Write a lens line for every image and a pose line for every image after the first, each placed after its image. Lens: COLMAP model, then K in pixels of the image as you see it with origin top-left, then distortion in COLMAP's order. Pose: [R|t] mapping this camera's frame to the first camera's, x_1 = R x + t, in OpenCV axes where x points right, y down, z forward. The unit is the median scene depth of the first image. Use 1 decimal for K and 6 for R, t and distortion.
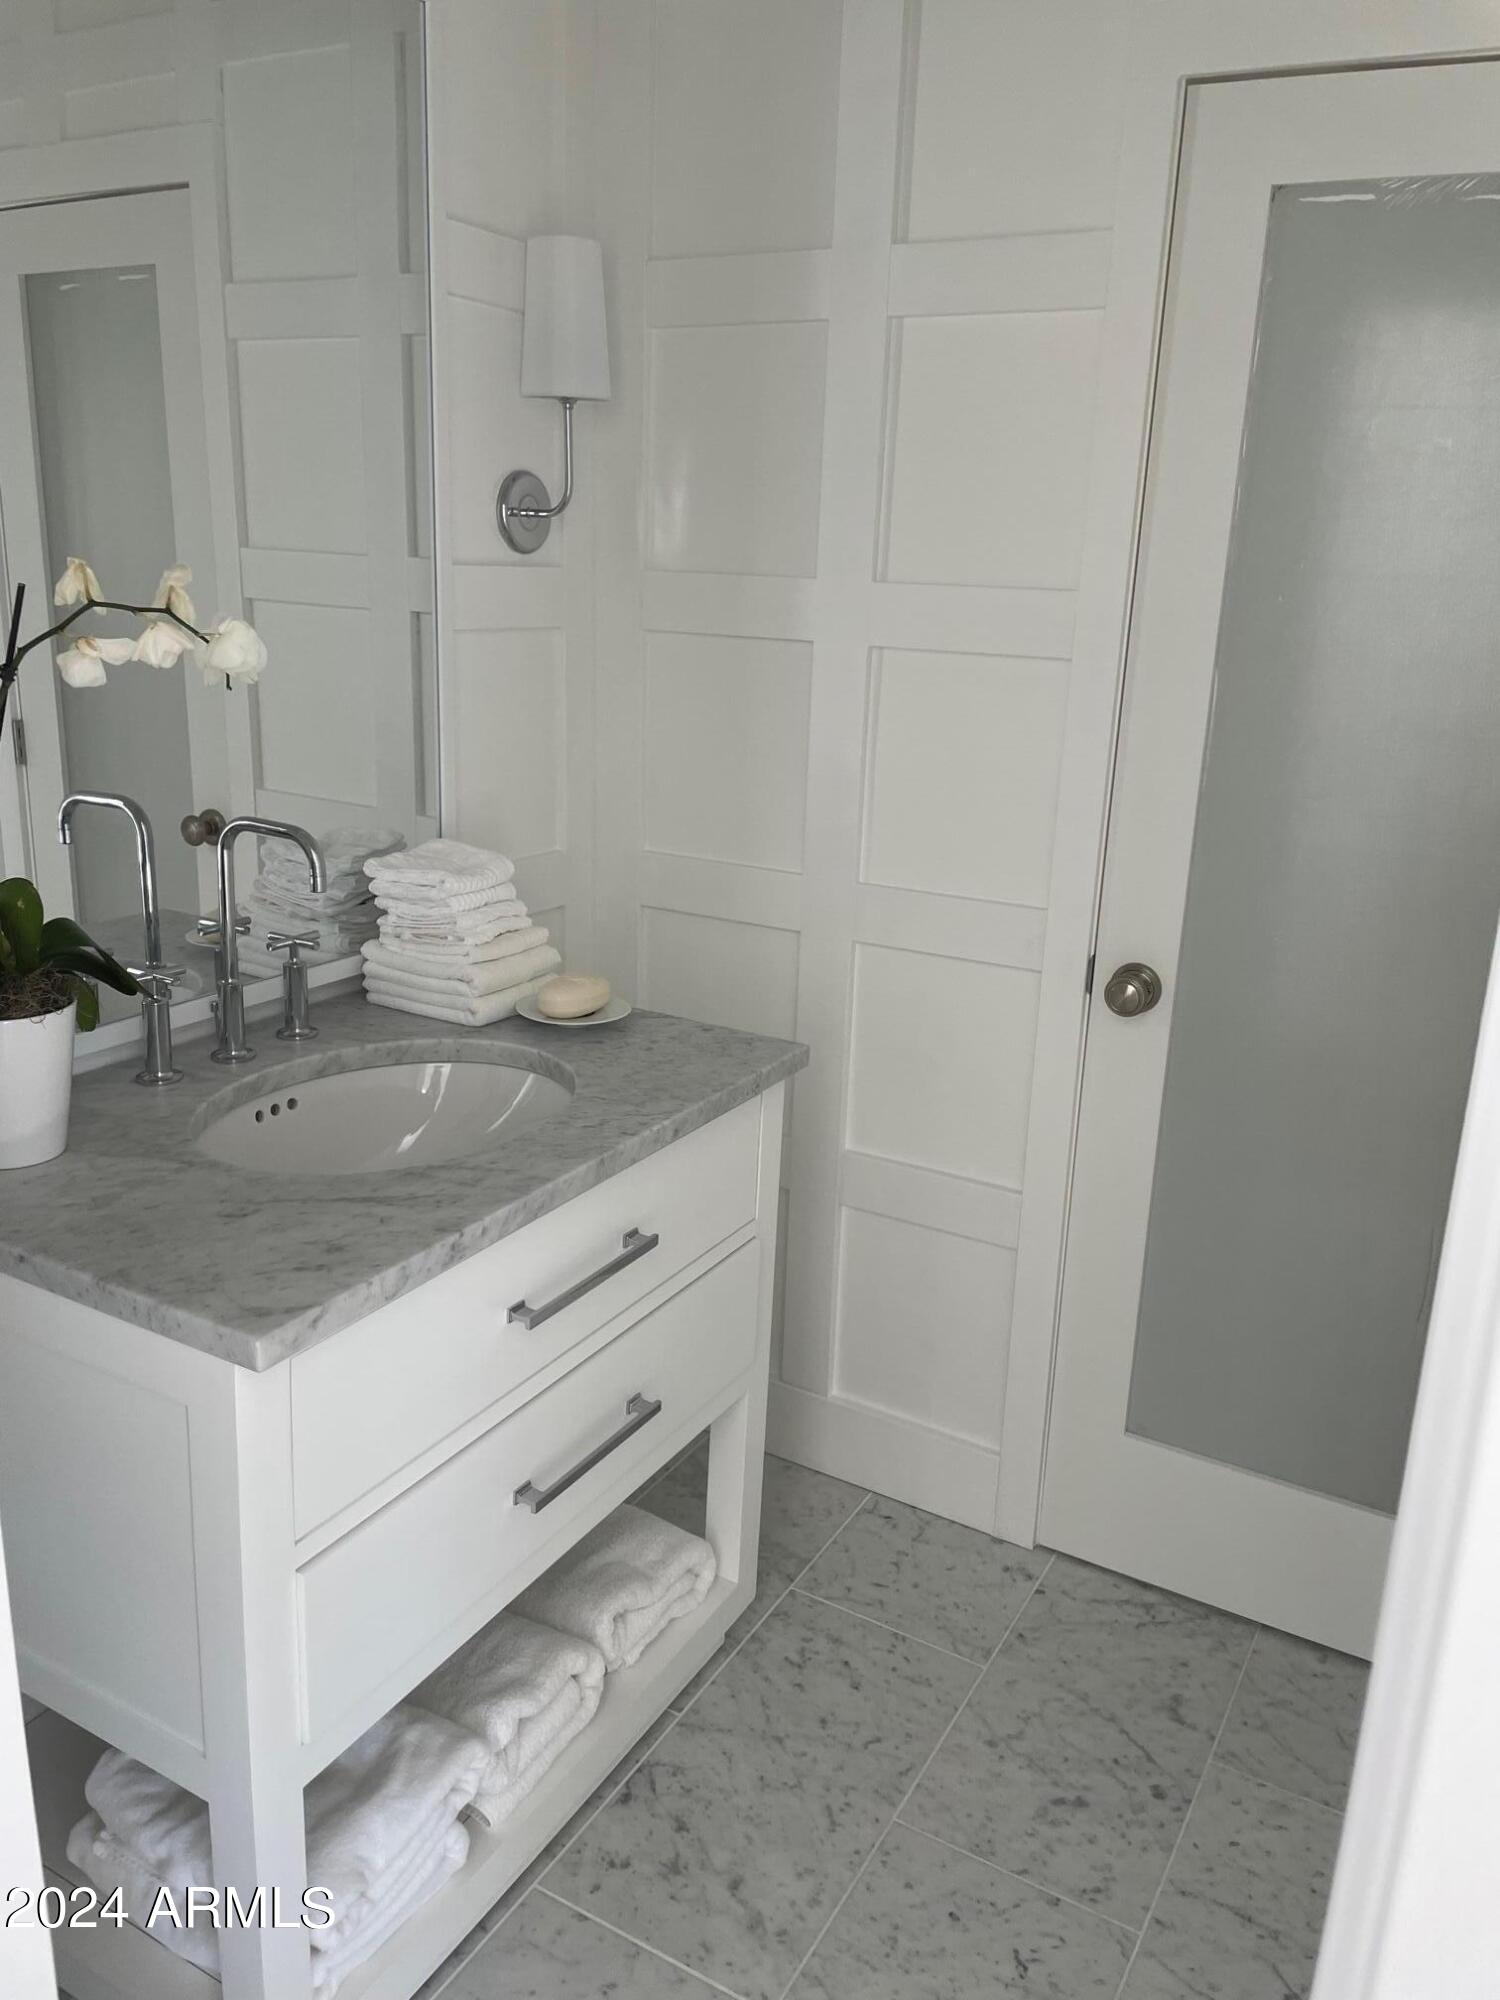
lens RADIAL K [[1504.9, 0, 748.9], [0, 1504.9, 973.3], [0, 0, 1]] dist [0.102870, -0.146096]
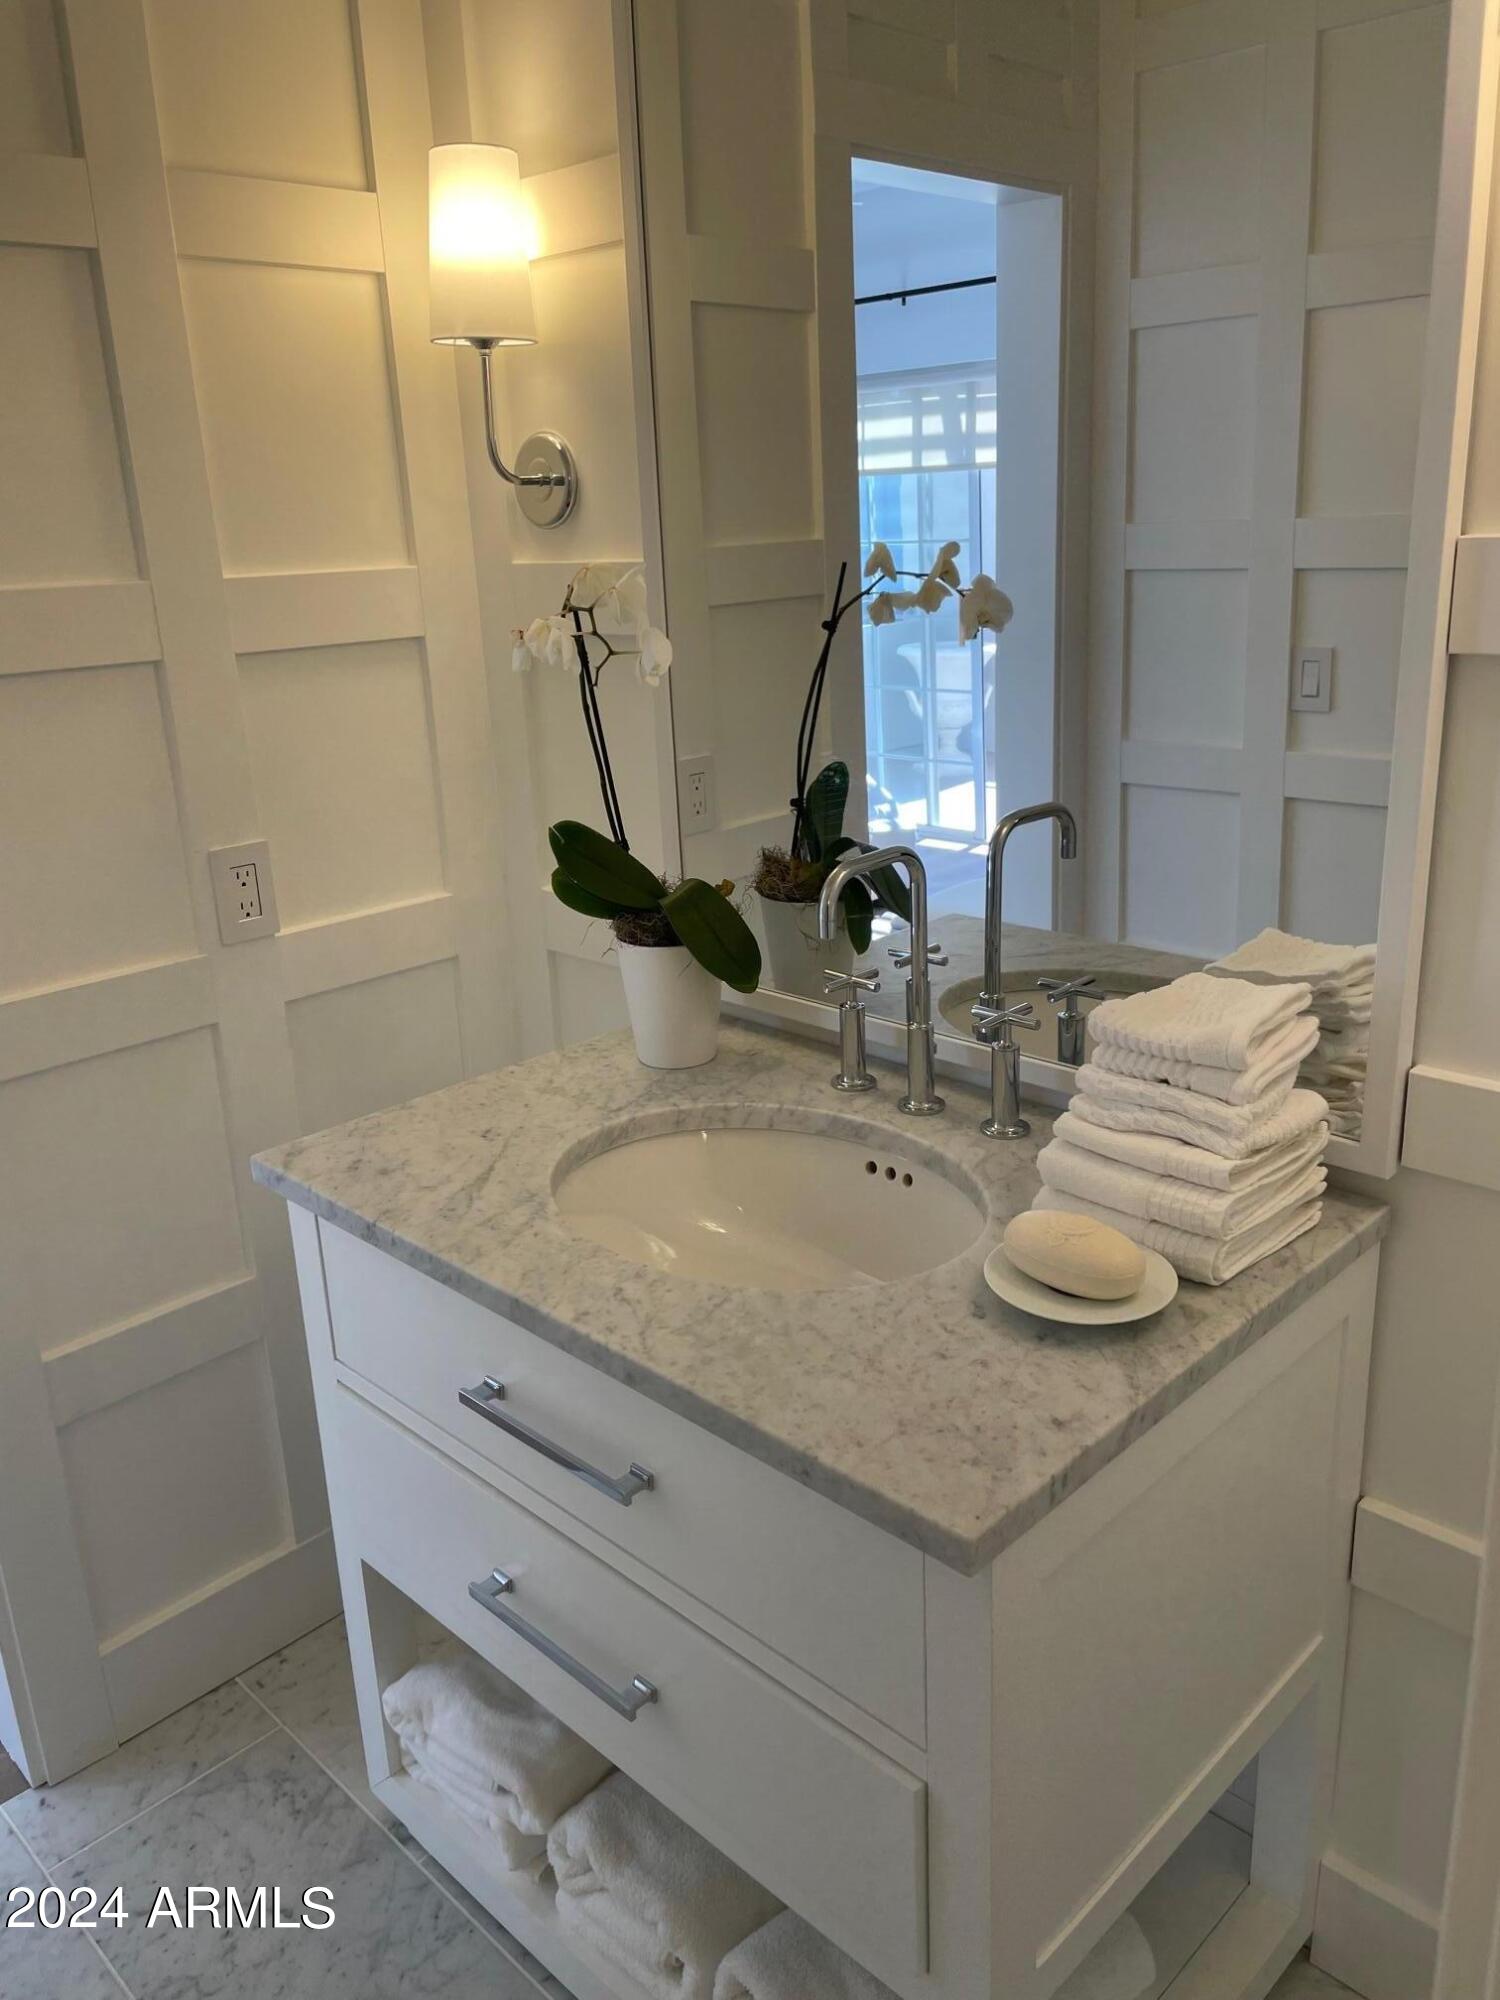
lens RADIAL K [[1504.9, 0, 748.9], [0, 1504.9, 973.3], [0, 0, 1]] dist [0.102870, -0.146096]
pose [[-0.240063, 0.260719, -0.935091, 0.536585], [-0.231603, 0.920061, 0.315987, -0.296029], [0.942725, 0.292427, -0.160489, 1.093223]]
